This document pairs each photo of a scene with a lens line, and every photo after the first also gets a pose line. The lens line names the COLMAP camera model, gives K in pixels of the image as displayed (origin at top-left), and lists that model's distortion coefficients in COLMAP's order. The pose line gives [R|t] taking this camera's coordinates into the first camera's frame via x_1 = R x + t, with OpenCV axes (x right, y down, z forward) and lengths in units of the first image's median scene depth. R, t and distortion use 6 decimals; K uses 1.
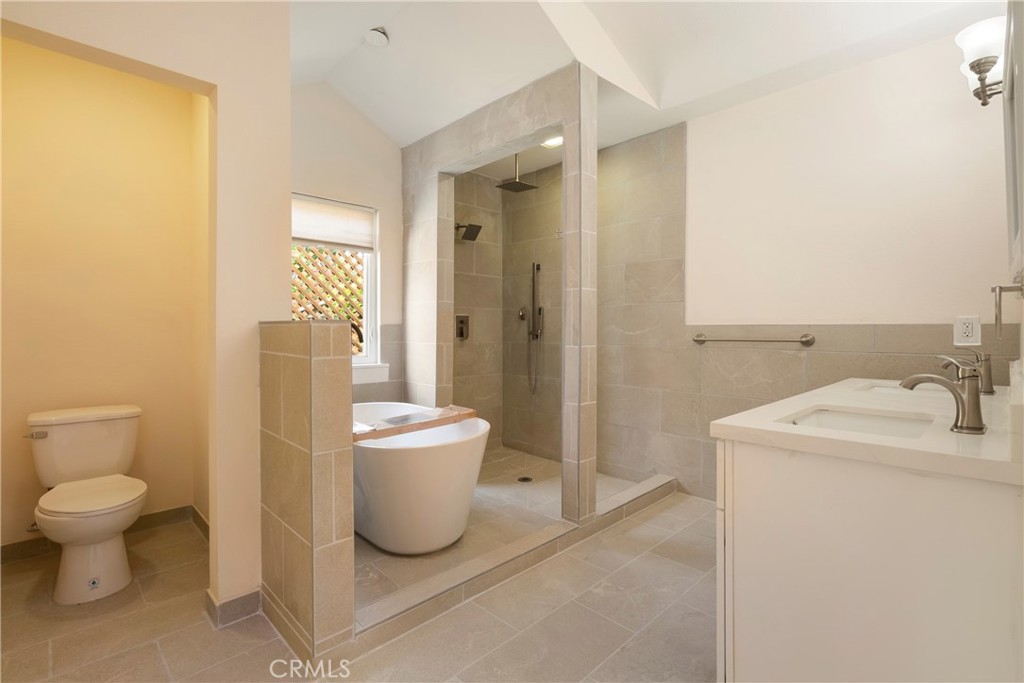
lens RADIAL K [[472.1, 0, 517.8], [0, 472.1, 329.4], [0, 0, 1]] dist [-0.001325, -0.000391]
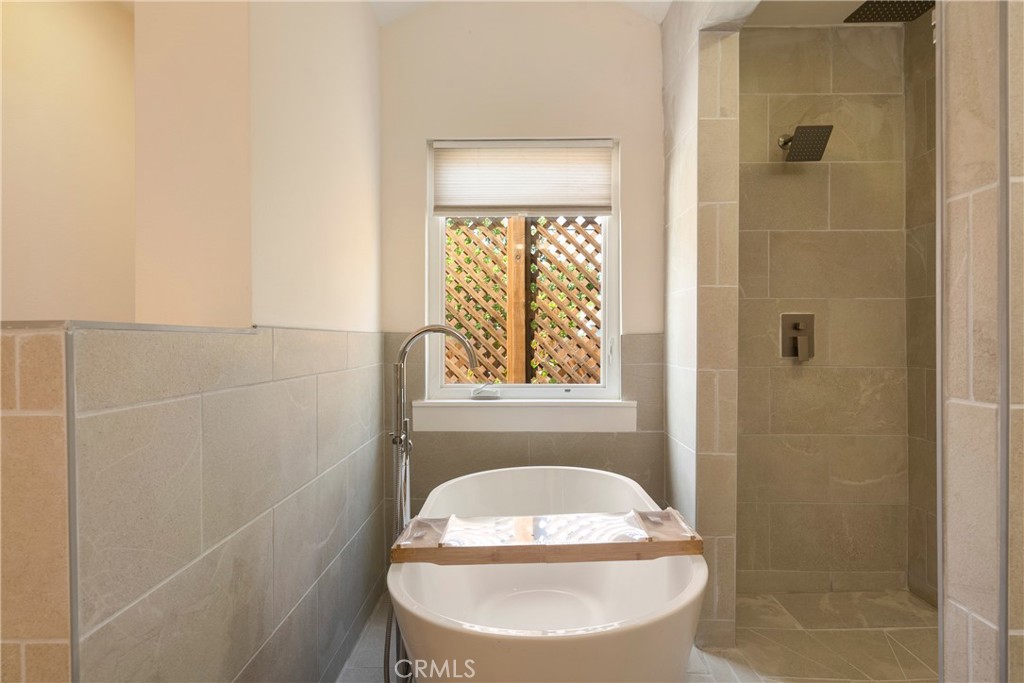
lens RADIAL K [[567.0, 0, 513.2], [0, 567.0, 339.4], [0, 0, 1]] dist [0.011857, 0.003334]
pose [[0.710156, -0.006583, -0.704014, 0.110575], [0.003816, 0.999978, -0.005502, 0.000106], [0.704034, 0.001221, 0.710165, 0.400510]]
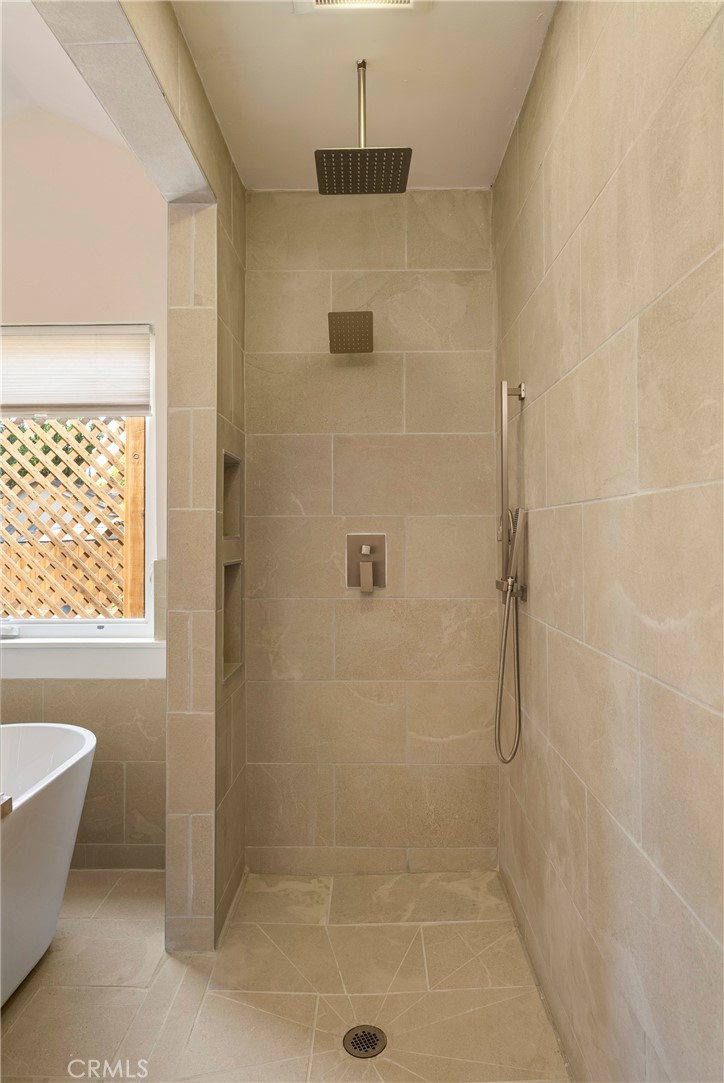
lens RADIAL K [[680.4, 0, 358.9], [0, 680.4, 522.4], [0, 0, 1]] dist [0.015645, 0.003568]
pose [[0.702255, -0.018783, -0.711678, 0.356637], [0.007624, 0.999793, -0.018864, -0.033343], [0.711885, 0.007822, 0.702253, 0.653518]]
